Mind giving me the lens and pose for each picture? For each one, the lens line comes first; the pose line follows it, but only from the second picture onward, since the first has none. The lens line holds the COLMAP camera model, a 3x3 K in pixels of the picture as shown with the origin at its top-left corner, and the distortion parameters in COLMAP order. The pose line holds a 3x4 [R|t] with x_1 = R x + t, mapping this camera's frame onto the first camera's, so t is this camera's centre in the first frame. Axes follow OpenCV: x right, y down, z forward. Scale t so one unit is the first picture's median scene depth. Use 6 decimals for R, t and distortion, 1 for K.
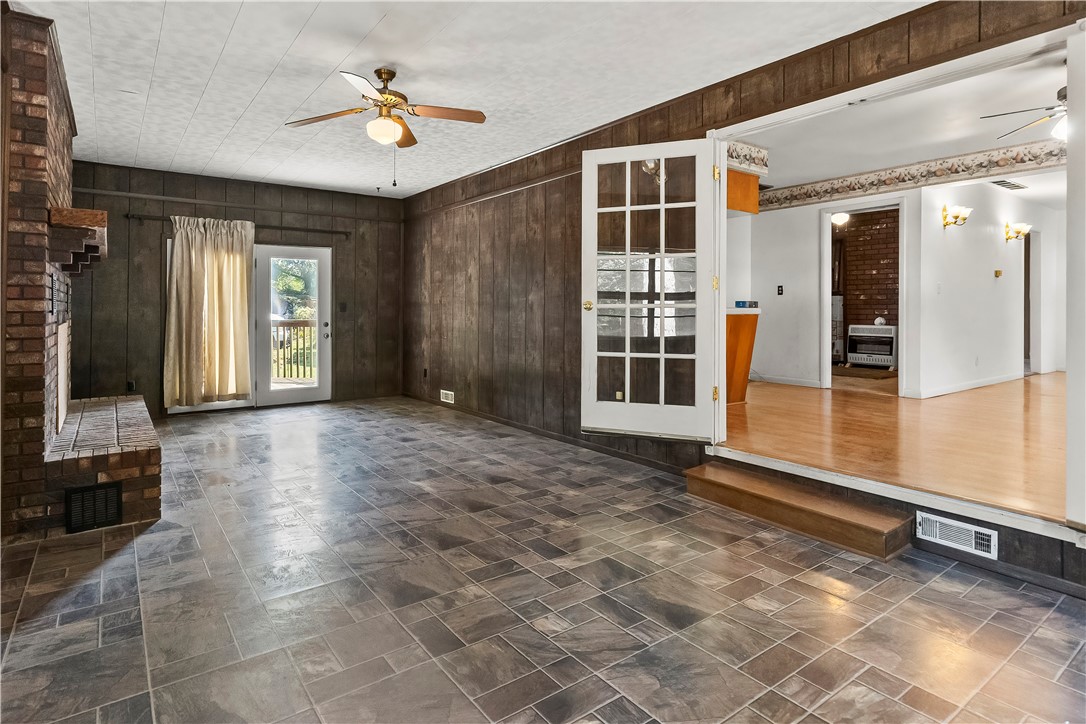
lens RADIAL K [[578.4, 0, 556.0], [0, 578.4, 308.1], [0, 0, 1]] dist [0.003523, 0.000483]
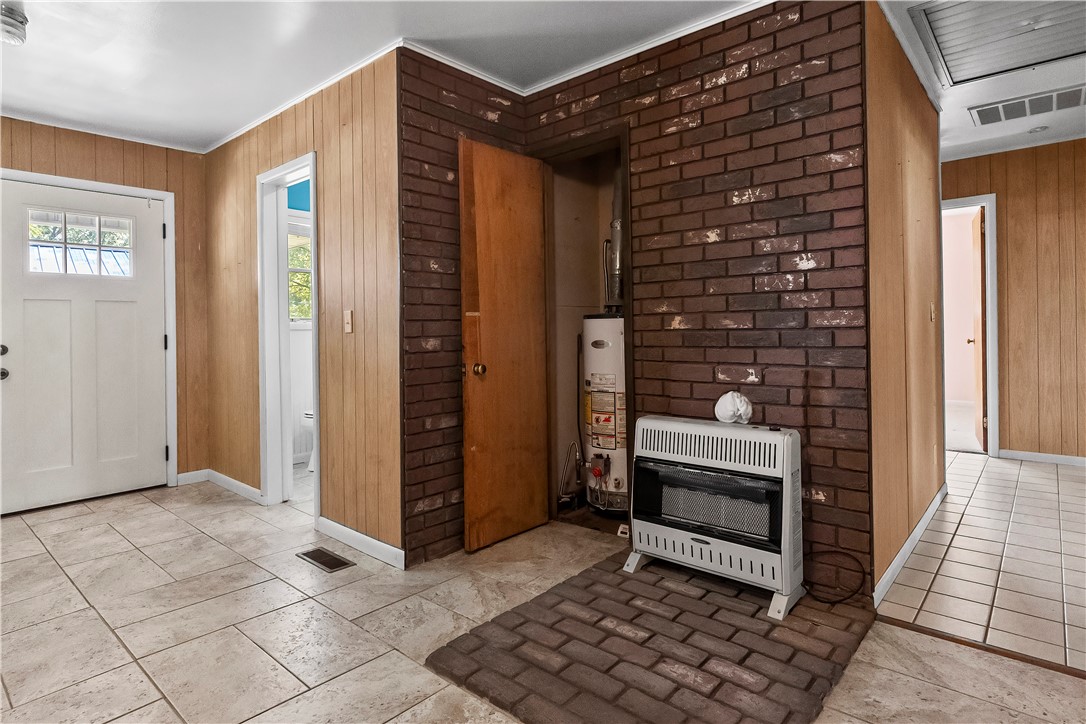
lens RADIAL K [[578.4, 0, 542.3], [0, 578.4, 333.3], [0, 0, 1]] dist [0.003523, 0.000483]
pose [[0.980998, -0.018685, 0.193115, 0.407588], [0.017943, 0.999823, 0.005588, -0.016536], [-0.193186, -0.002017, 0.981160, 0.729472]]
